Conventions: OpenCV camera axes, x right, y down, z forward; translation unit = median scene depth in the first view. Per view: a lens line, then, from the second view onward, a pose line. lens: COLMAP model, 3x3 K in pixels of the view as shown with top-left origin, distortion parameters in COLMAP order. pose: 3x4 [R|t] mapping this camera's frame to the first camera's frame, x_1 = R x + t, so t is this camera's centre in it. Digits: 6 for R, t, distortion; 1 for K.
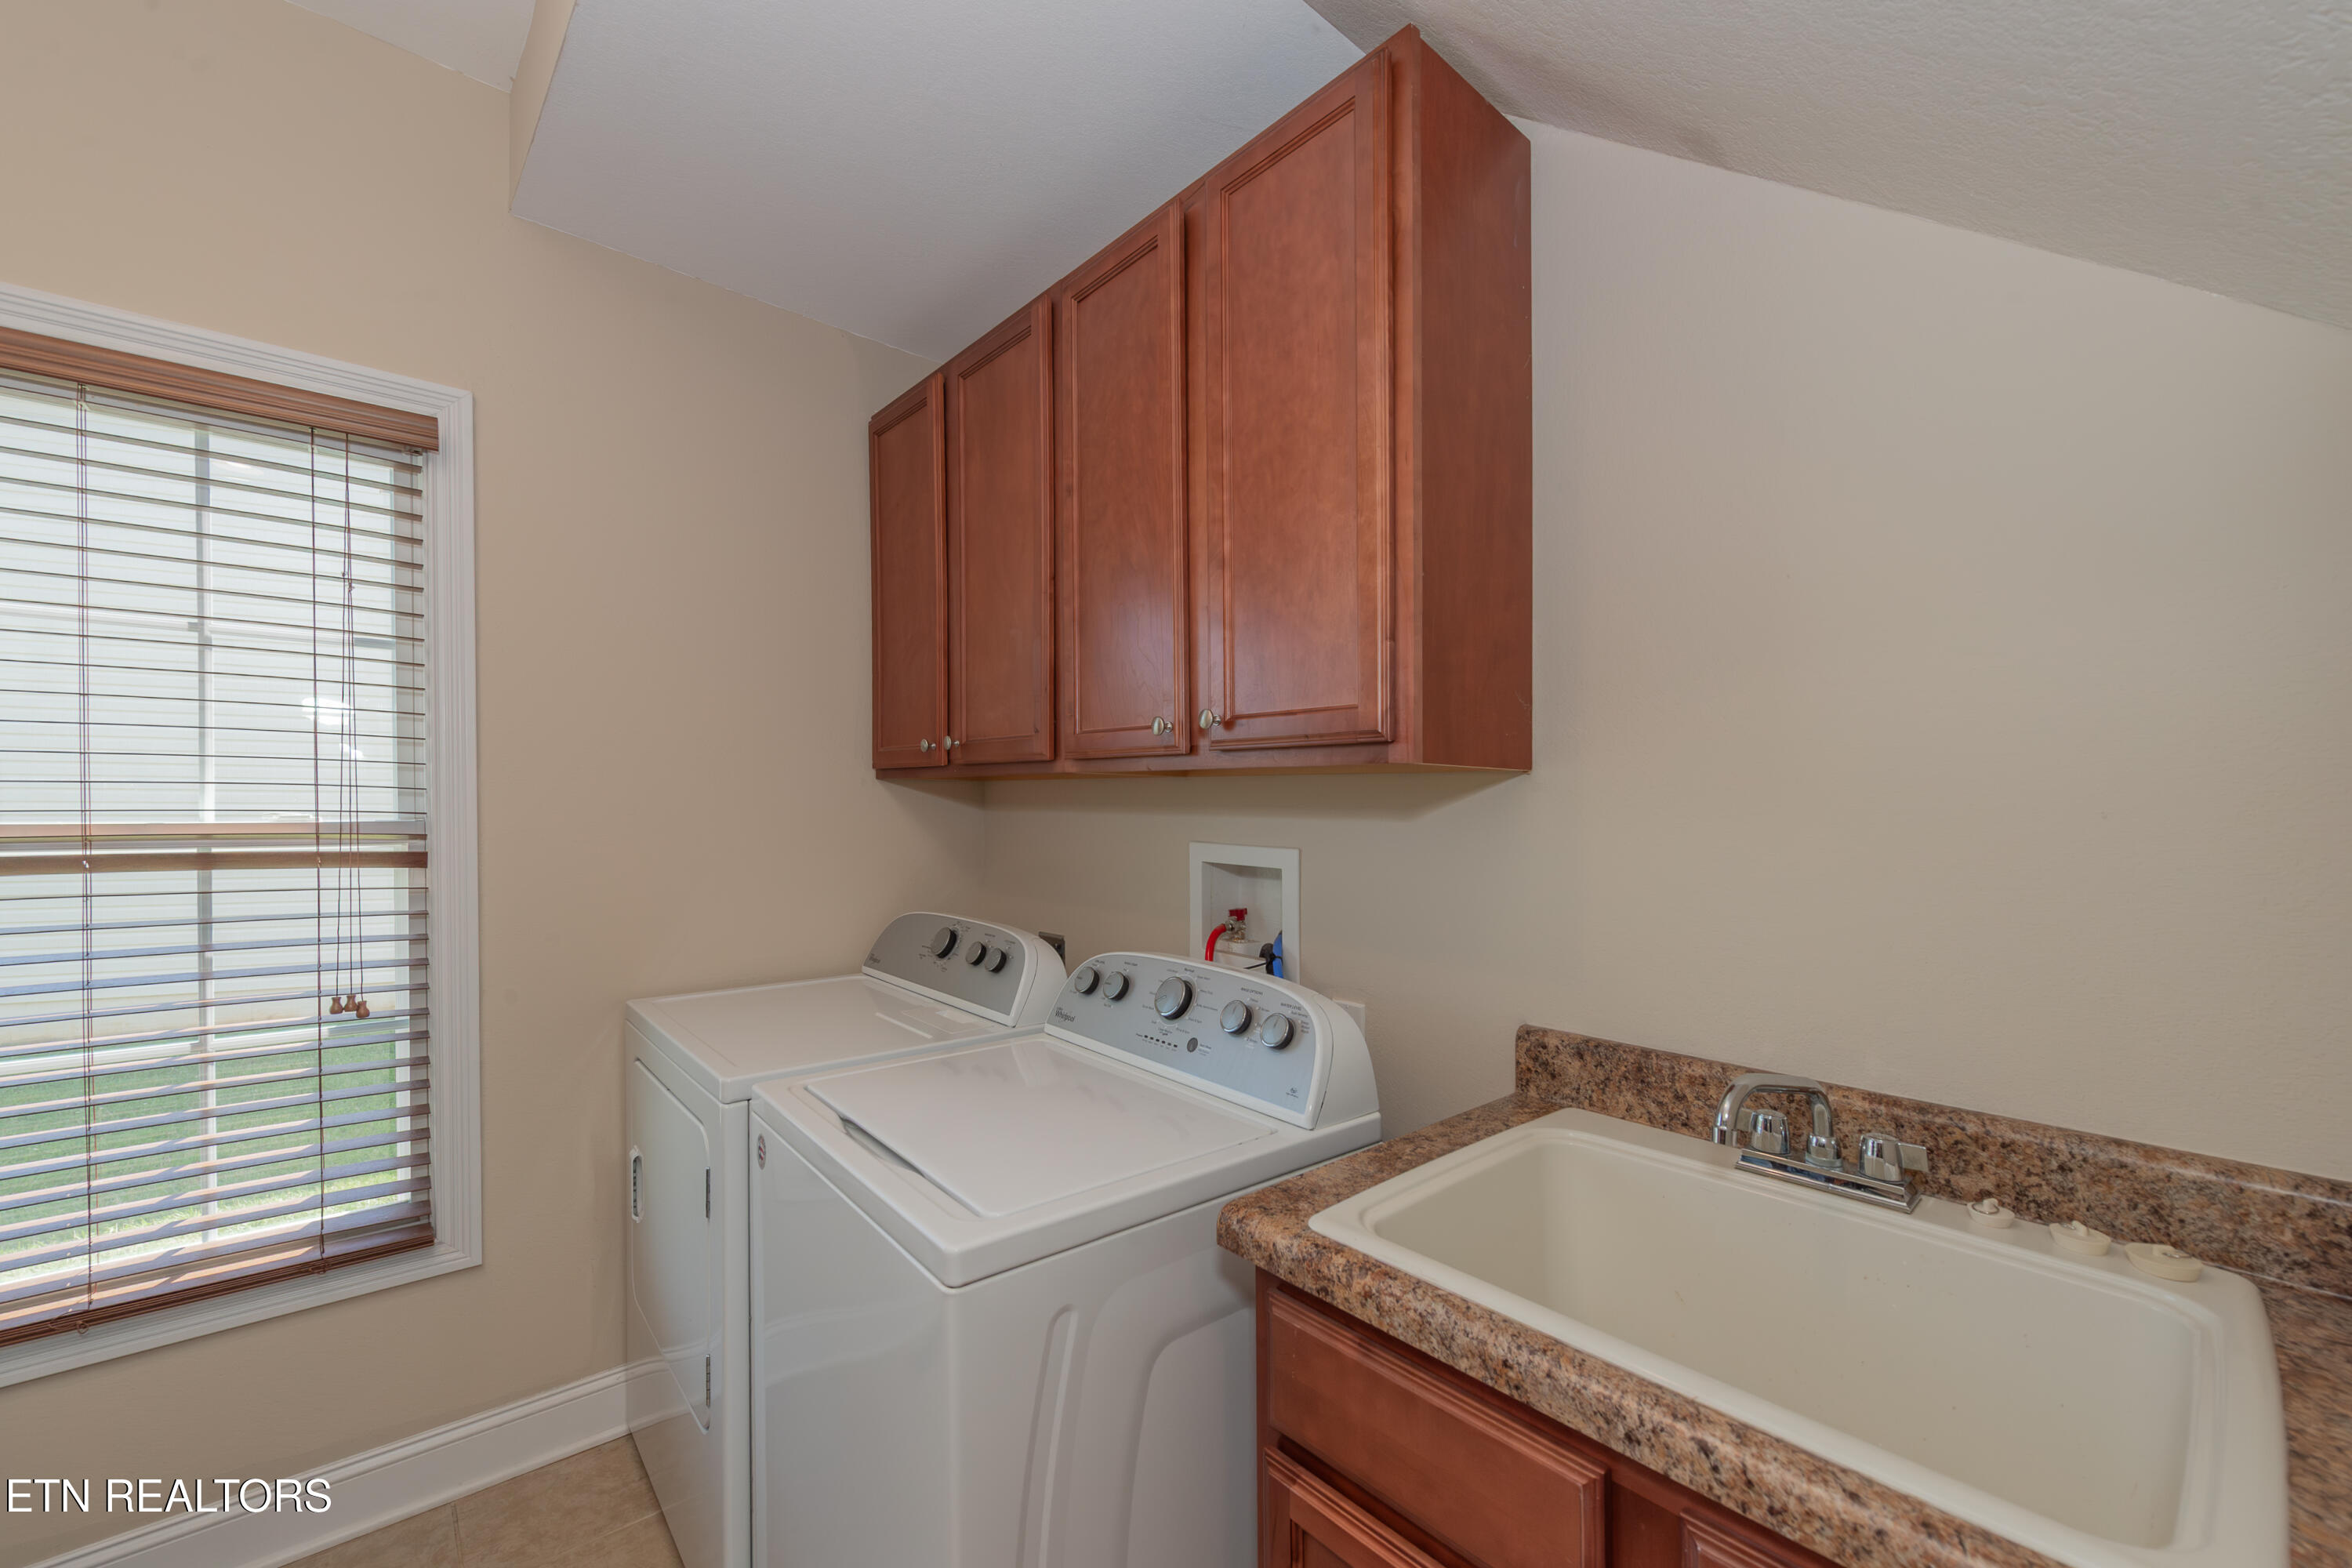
lens RADIAL K [[939.5, 0, 1162.0], [0, 939.5, 814.3], [0, 0, 1]] dist [0.011121, -0.000088]
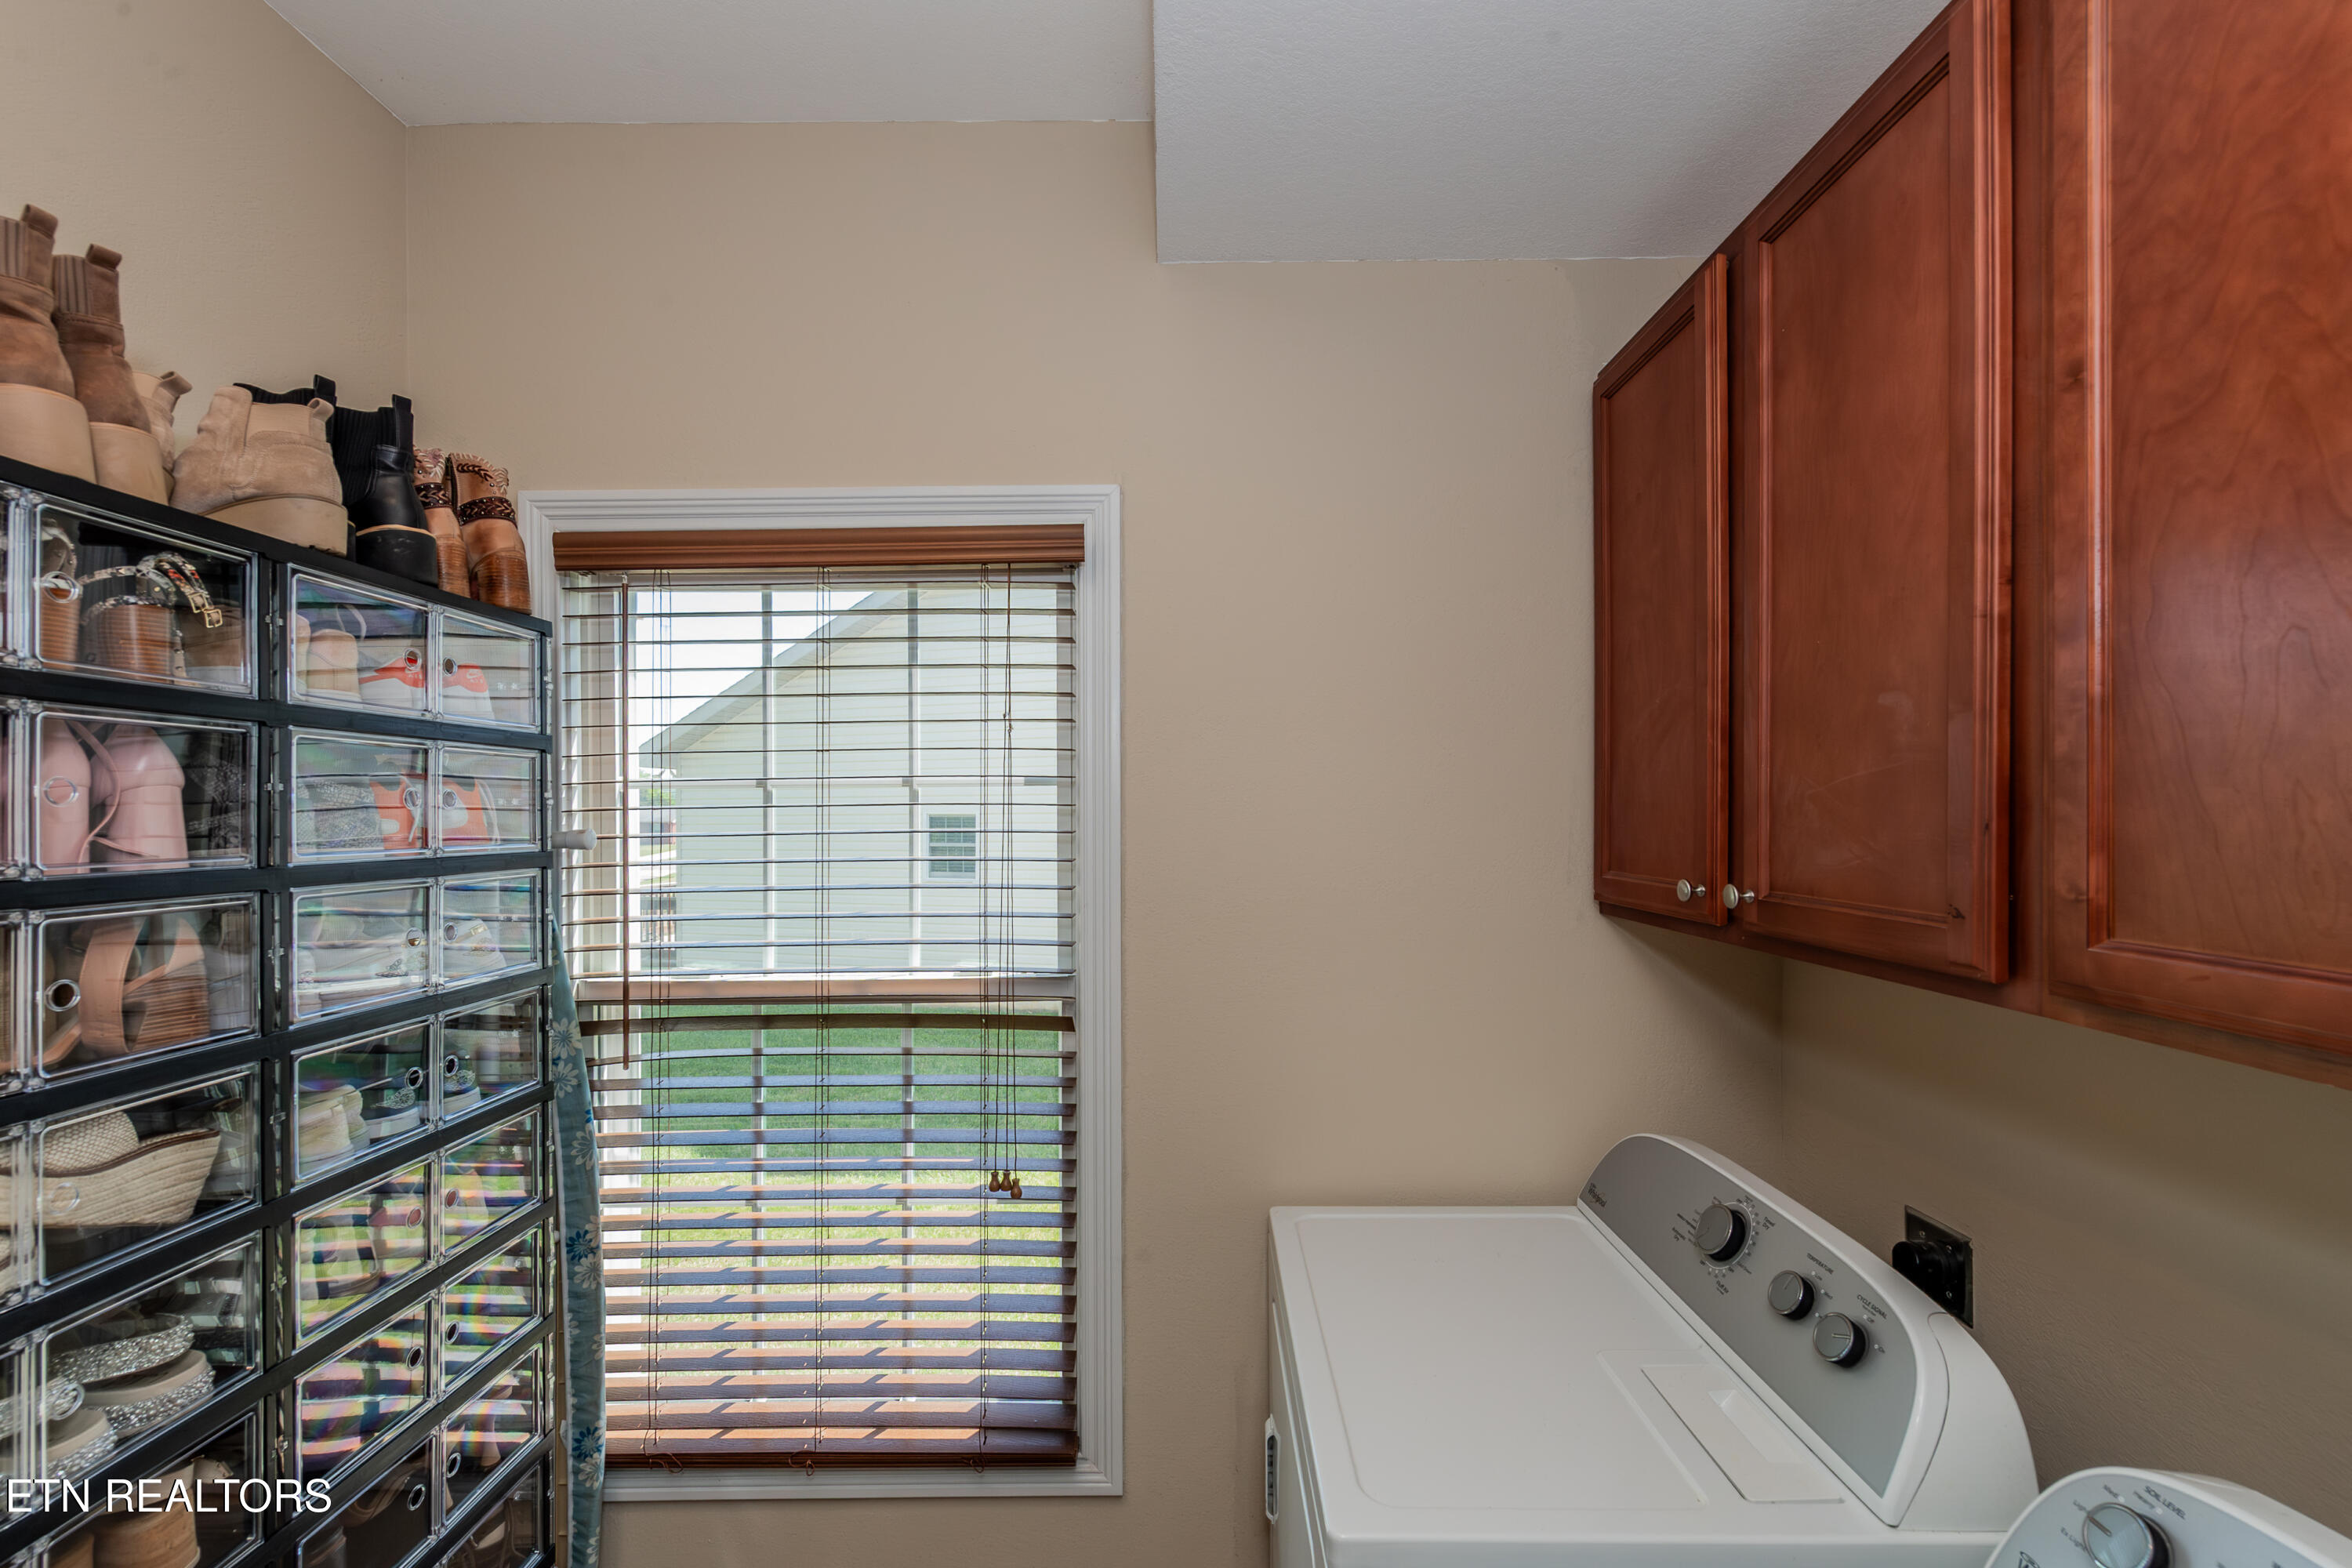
lens RADIAL K [[948.2, 0, 1184.0], [0, 948.2, 850.9], [0, 0, 1]] dist [-0.000695, -0.000190]
pose [[0.760297, 0.005104, -0.649556, -0.117937], [-0.003816, 0.999987, 0.003391, -0.115912], [0.649564, -0.000099, 0.760307, 0.380964]]
